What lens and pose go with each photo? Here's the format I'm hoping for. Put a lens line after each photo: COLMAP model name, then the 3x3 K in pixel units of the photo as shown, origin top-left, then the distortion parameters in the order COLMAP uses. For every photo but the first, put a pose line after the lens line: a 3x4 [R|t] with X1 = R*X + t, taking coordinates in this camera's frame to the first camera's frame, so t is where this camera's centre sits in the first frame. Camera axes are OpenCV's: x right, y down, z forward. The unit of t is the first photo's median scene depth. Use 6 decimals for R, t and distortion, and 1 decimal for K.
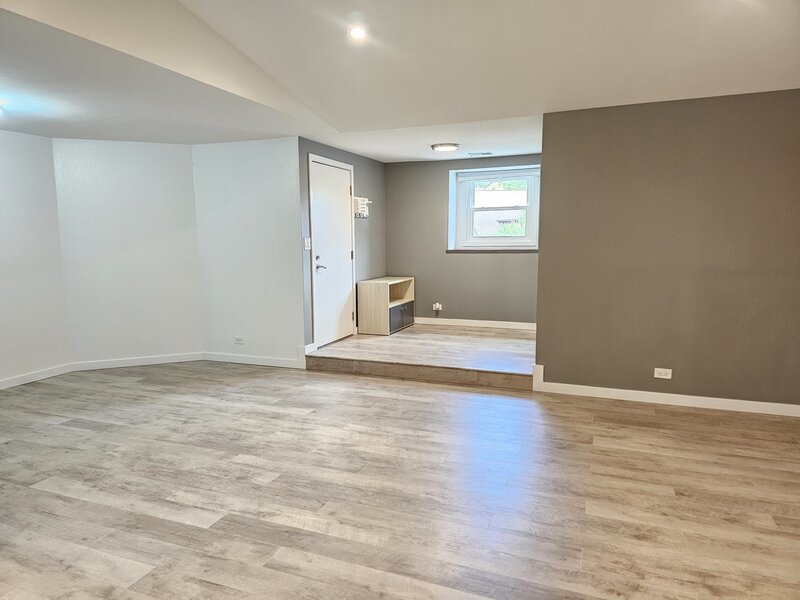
lens RADIAL K [[537.4, 0, 398.1], [0, 537.4, 294.8], [0, 0, 1]] dist [0.060759, -0.058413]
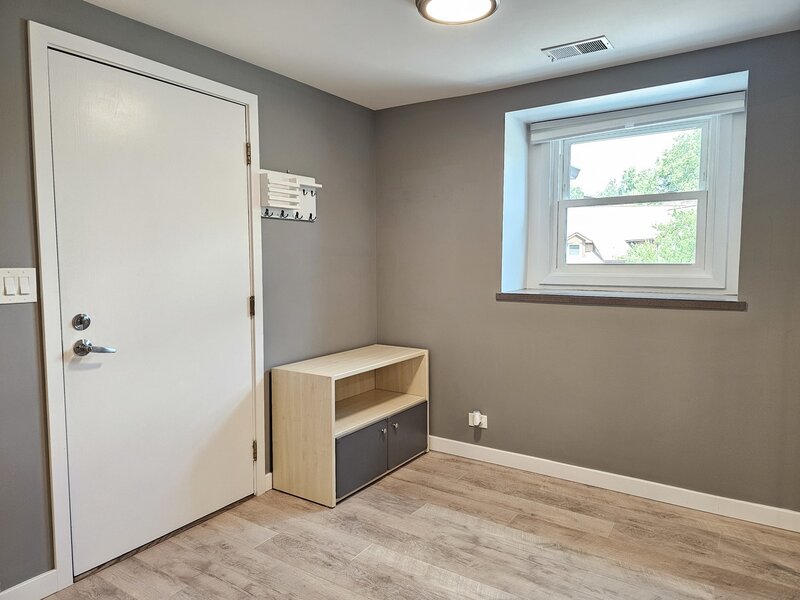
lens RADIAL K [[537.4, 0, 398.1], [0, 537.4, 294.8], [0, 0, 1]] dist [0.060759, -0.058413]
pose [[0.976452, 0.020882, -0.214720, 0.162896], [-0.029536, 0.998872, -0.037175, -0.099526], [0.213701, 0.042641, 0.975968, 0.857861]]
